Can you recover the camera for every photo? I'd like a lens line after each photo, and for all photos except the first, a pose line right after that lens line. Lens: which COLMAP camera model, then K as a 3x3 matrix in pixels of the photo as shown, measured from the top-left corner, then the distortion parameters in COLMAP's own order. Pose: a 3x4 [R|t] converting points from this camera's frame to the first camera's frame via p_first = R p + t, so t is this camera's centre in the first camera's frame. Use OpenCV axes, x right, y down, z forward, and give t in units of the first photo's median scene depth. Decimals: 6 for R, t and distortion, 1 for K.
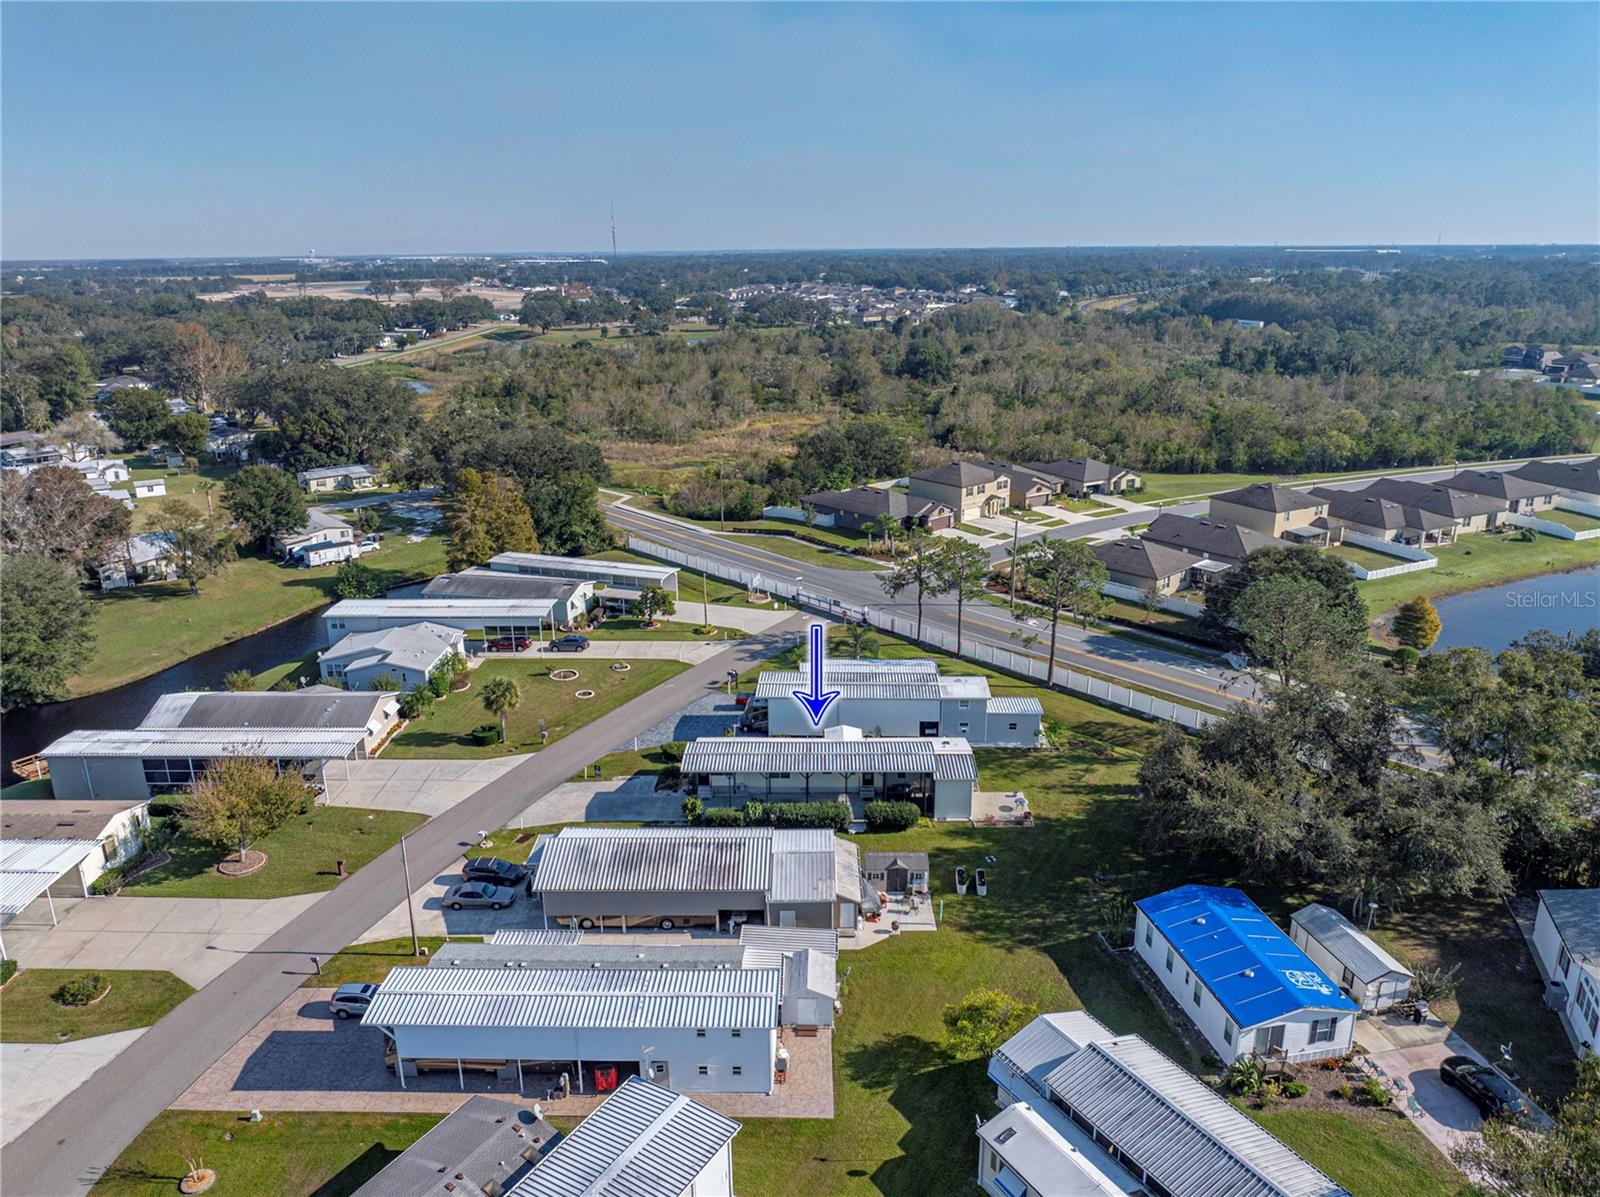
lens RADIAL K [[1157.4, 0, 773.9], [0, 1157.4, 513.5], [0, 0, 1]] dist [-0.028335, 0.017607]
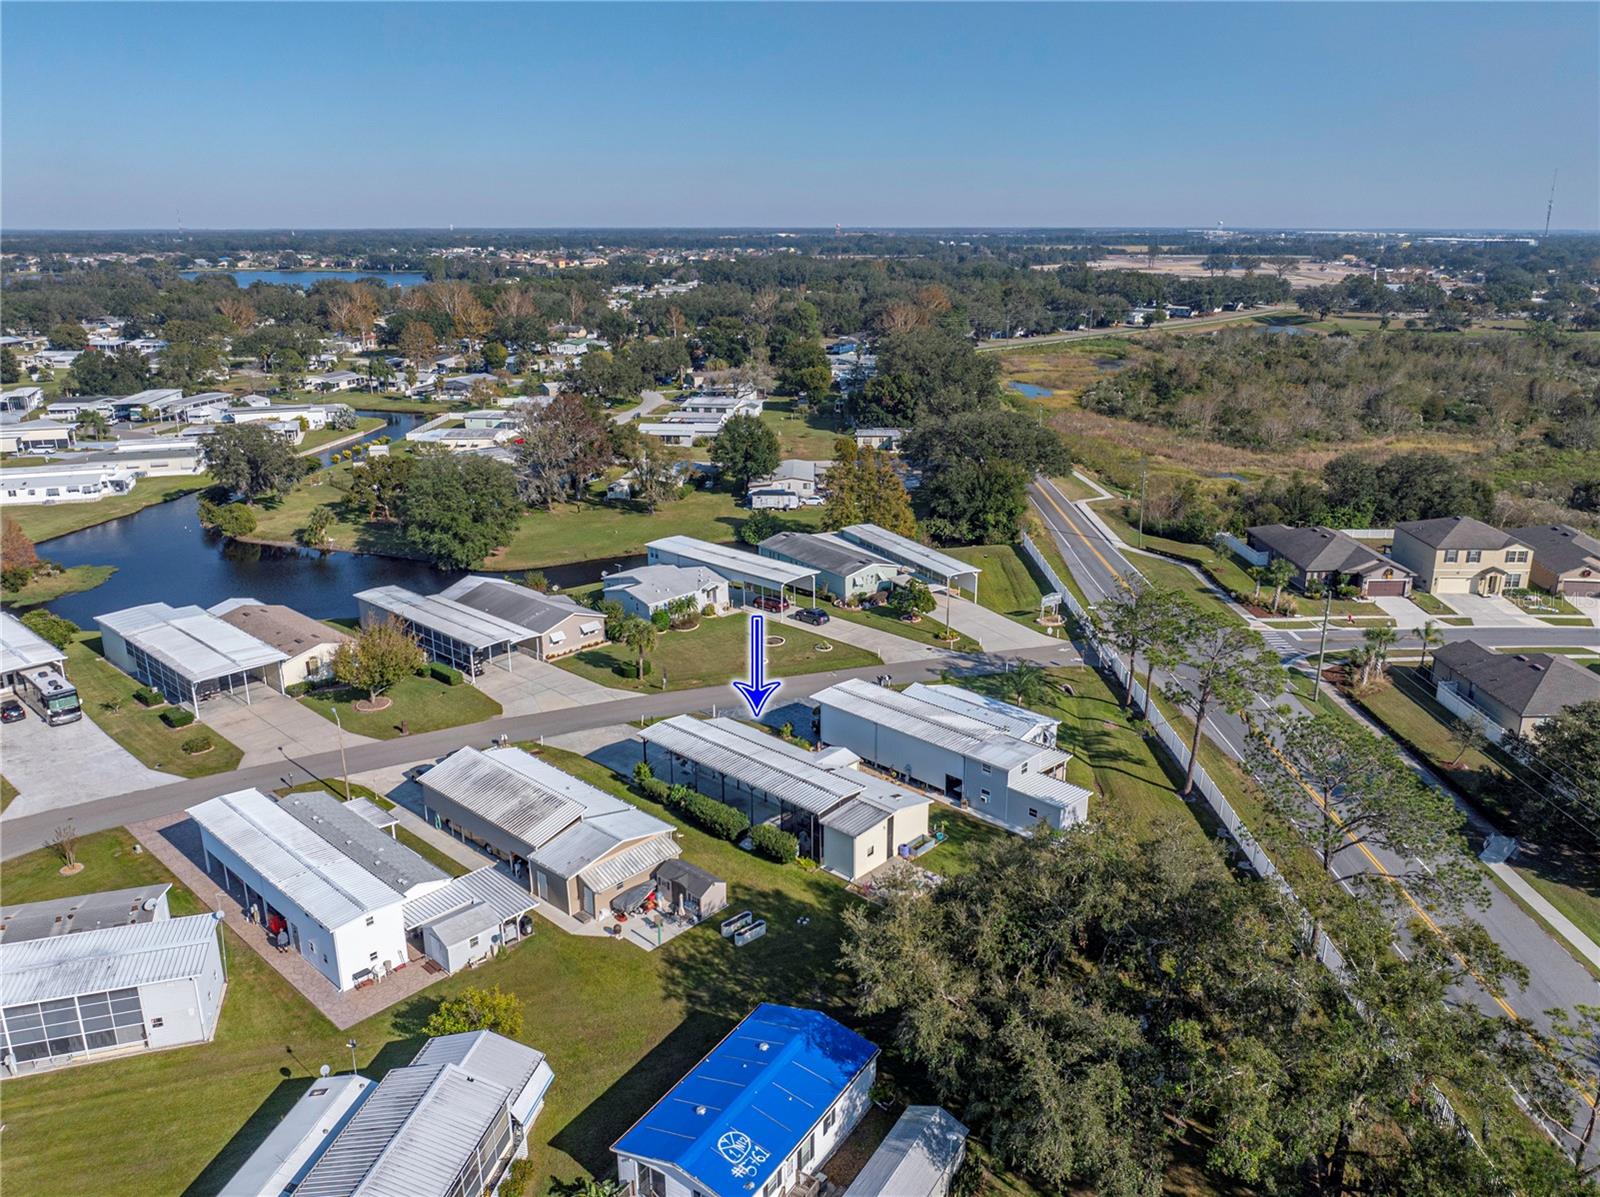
lens RADIAL K [[1157.4, 0, 798.6], [0, 1157.4, 601.7], [0, 0, 1]] dist [-0.028335, 0.017607]
pose [[0.753542, 0.212180, -0.622218, 0.330423], [-0.153164, 0.977100, 0.147706, -0.036446], [0.639309, -0.016002, 0.768783, 0.146999]]
